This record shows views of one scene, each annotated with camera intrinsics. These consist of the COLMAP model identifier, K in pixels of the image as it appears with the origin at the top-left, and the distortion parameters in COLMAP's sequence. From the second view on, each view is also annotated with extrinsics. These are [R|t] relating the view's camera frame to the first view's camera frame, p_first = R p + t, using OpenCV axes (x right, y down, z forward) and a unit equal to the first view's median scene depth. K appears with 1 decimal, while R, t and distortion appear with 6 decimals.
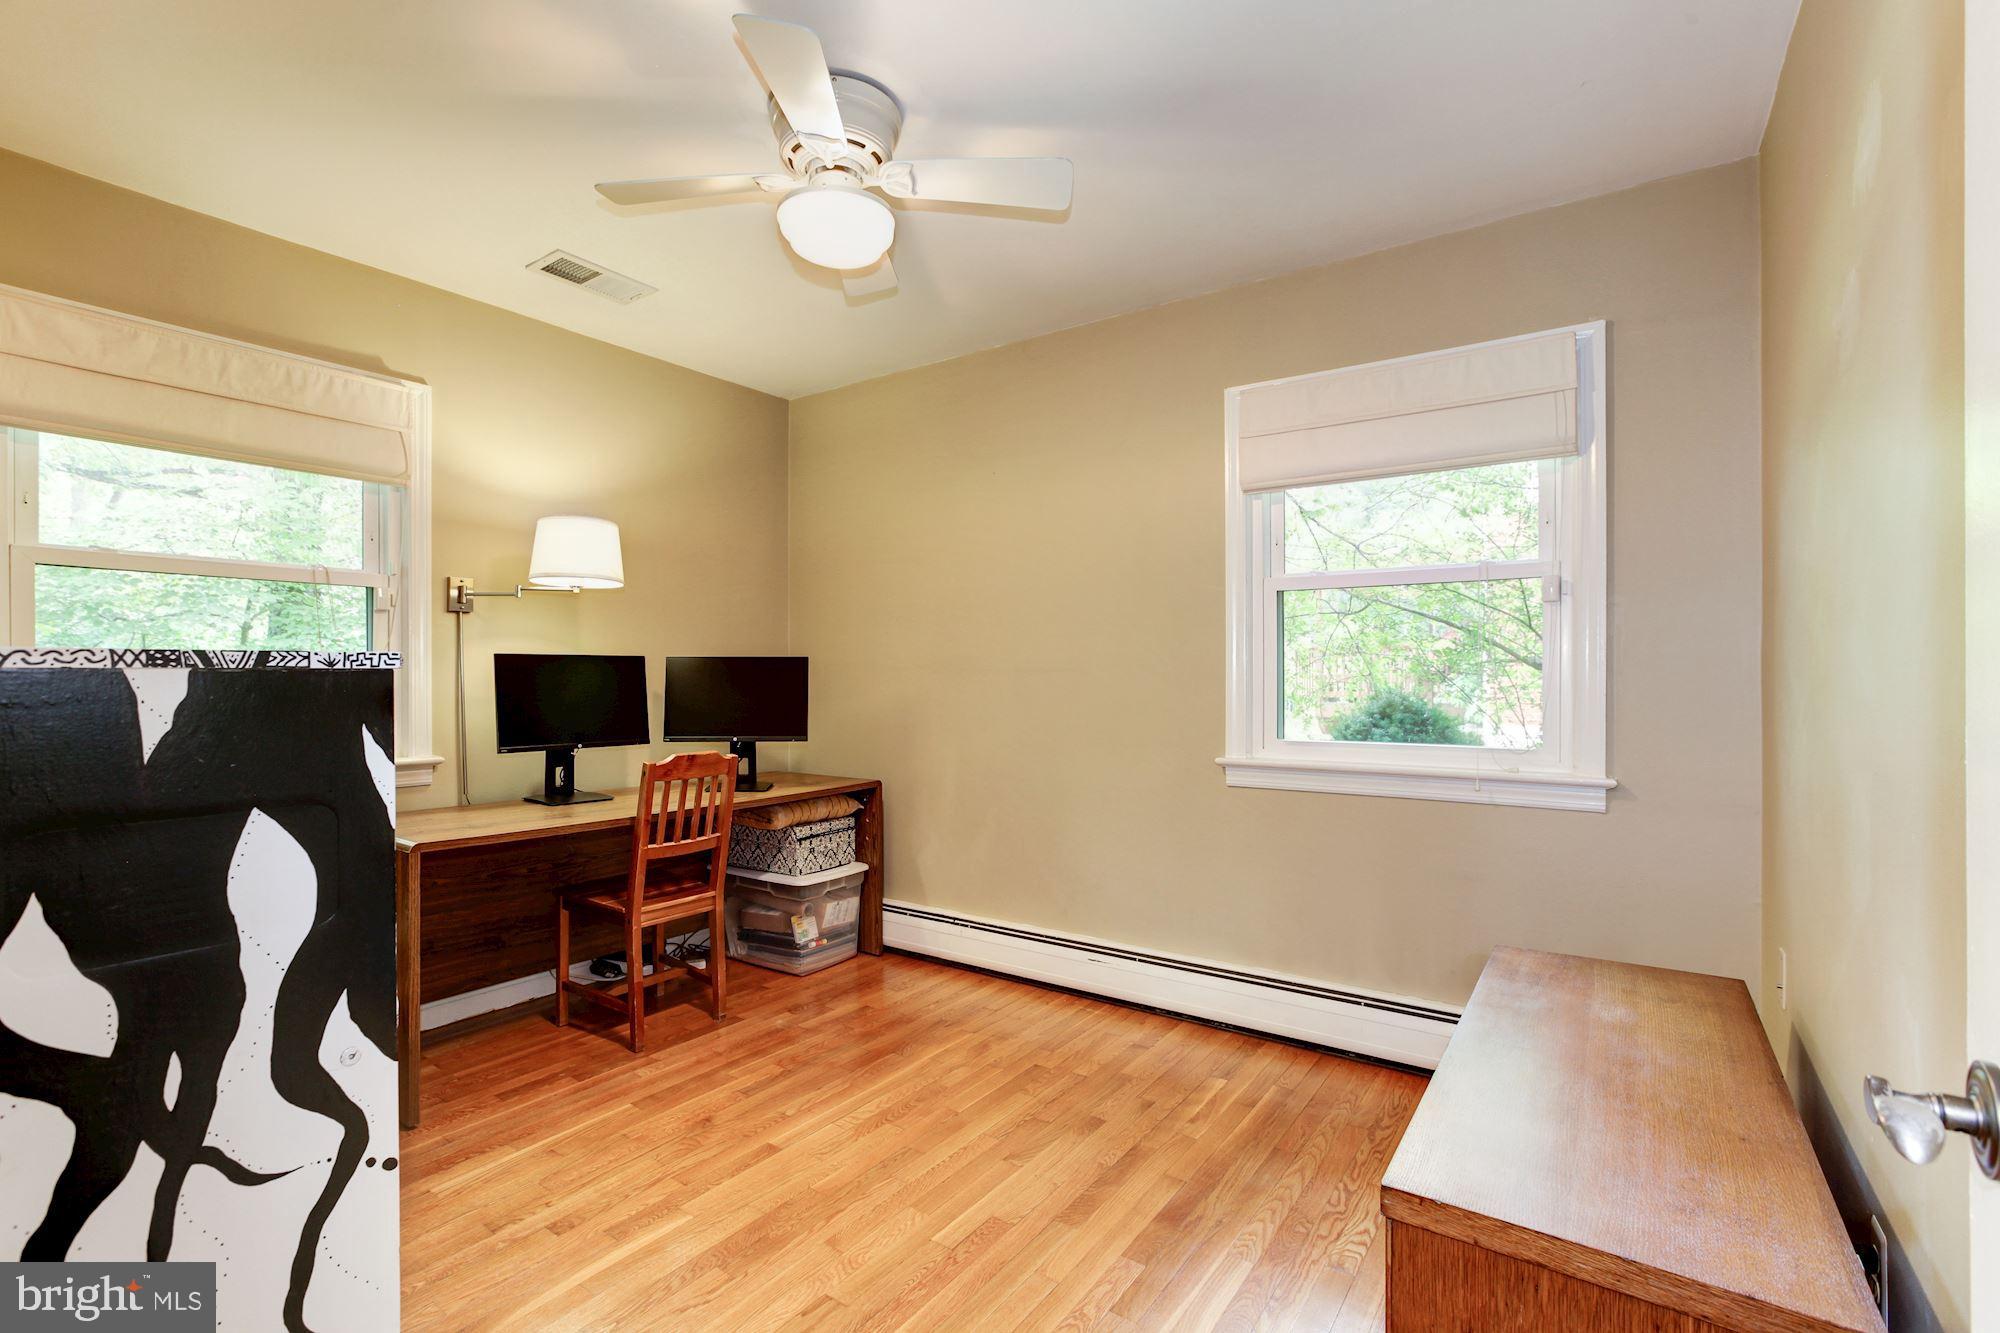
lens RADIAL K [[902.7, 0, 1009.9], [0, 902.7, 668.9], [0, 0, 1]] dist [-0.026788, 0.009262]
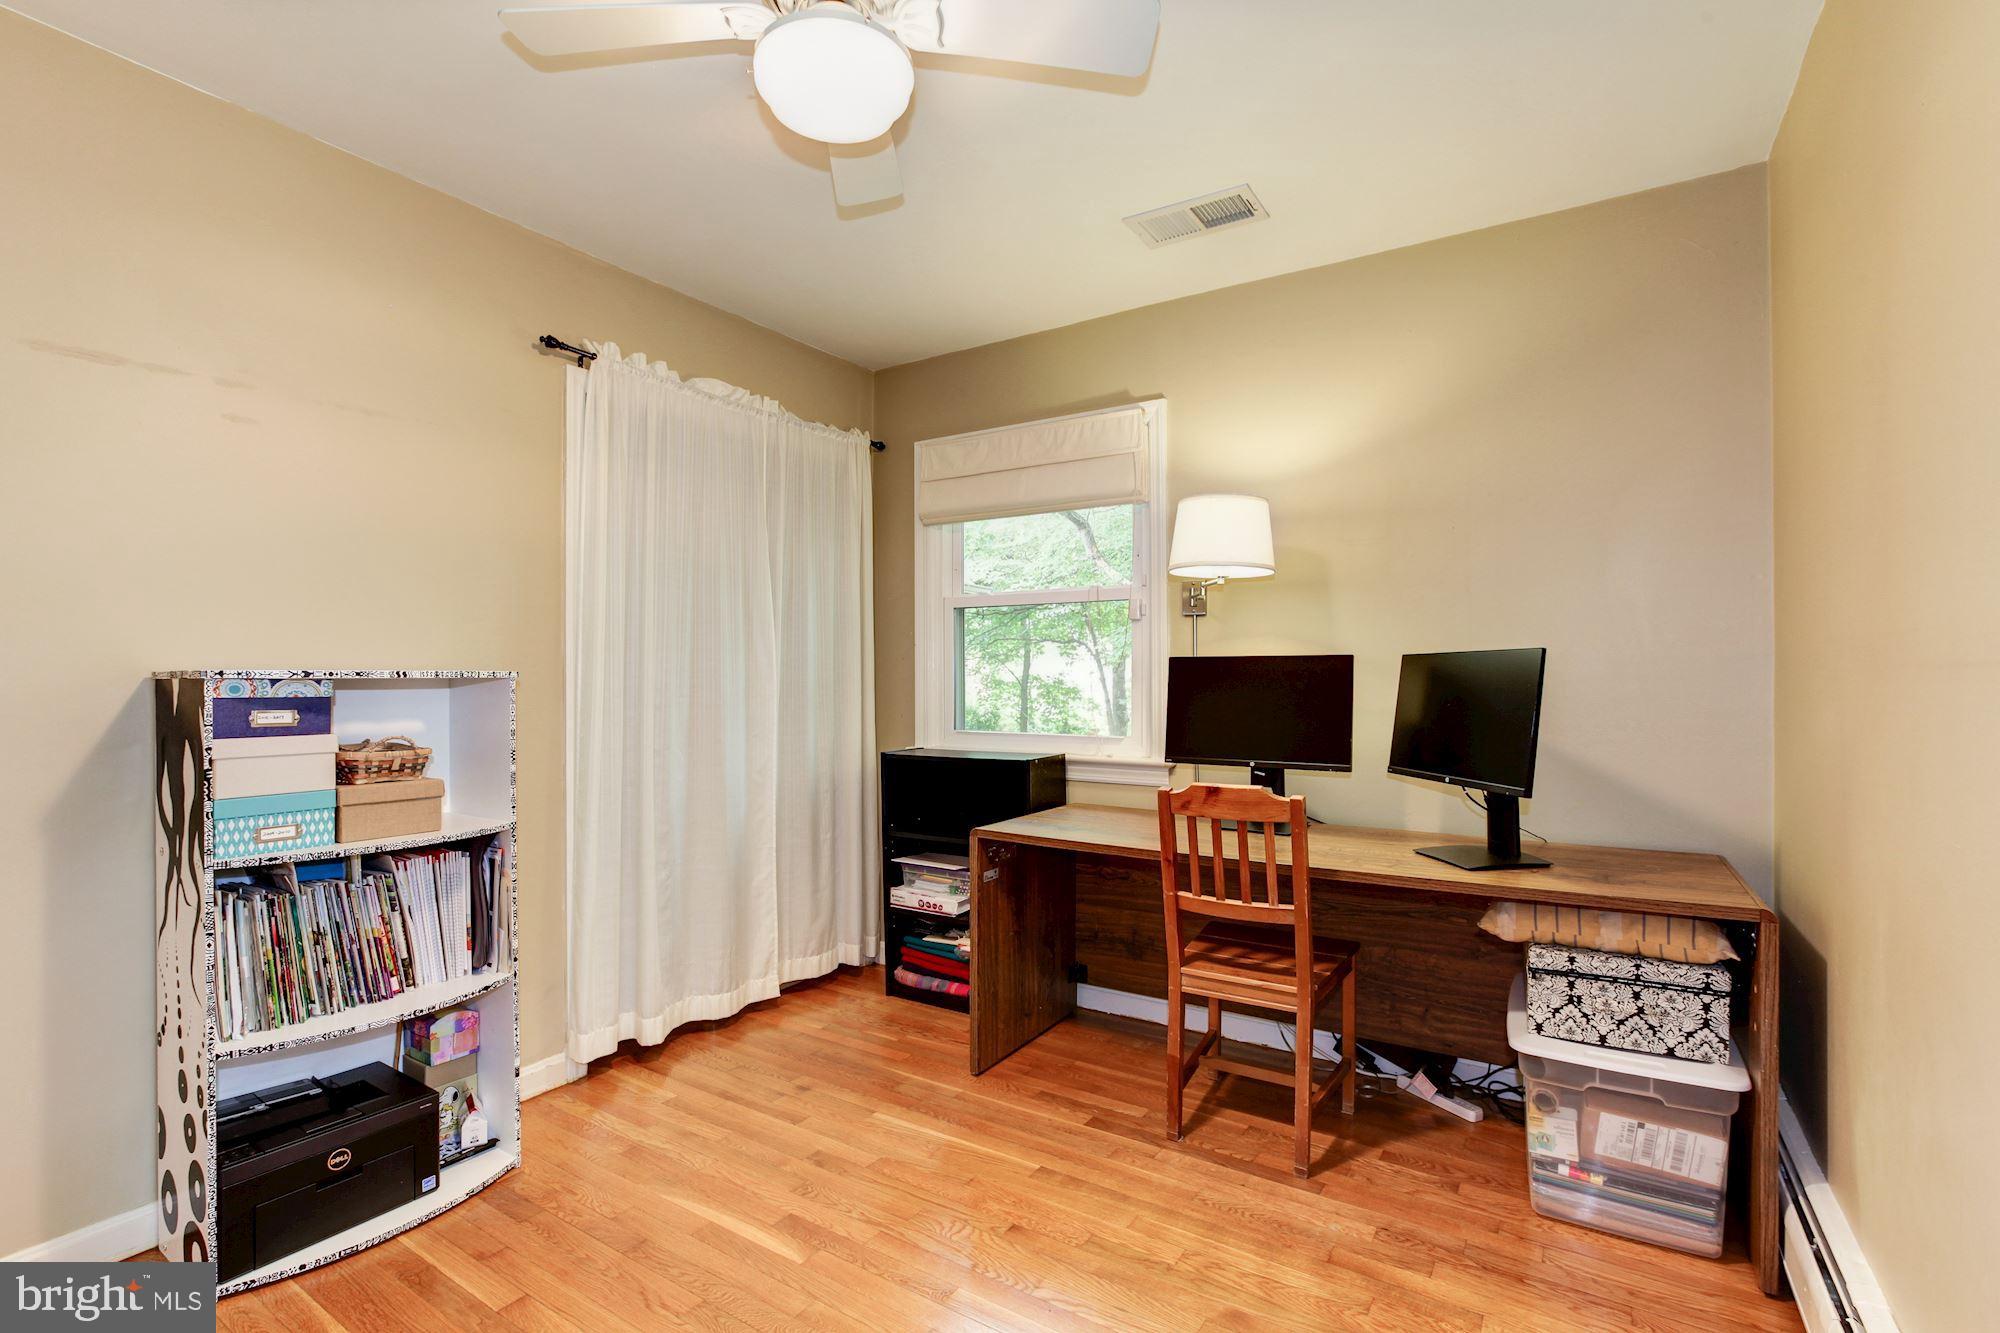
lens RADIAL K [[902.7, 0, 998.3], [0, 902.7, 677.6], [0, 0, 1]] dist [-0.026788, 0.009262]
pose [[0.035774, -0.005806, -0.999343, 0.338345], [0.005010, 0.999972, -0.005630, 0.008232], [0.999347, -0.004805, 0.035802, 0.691852]]
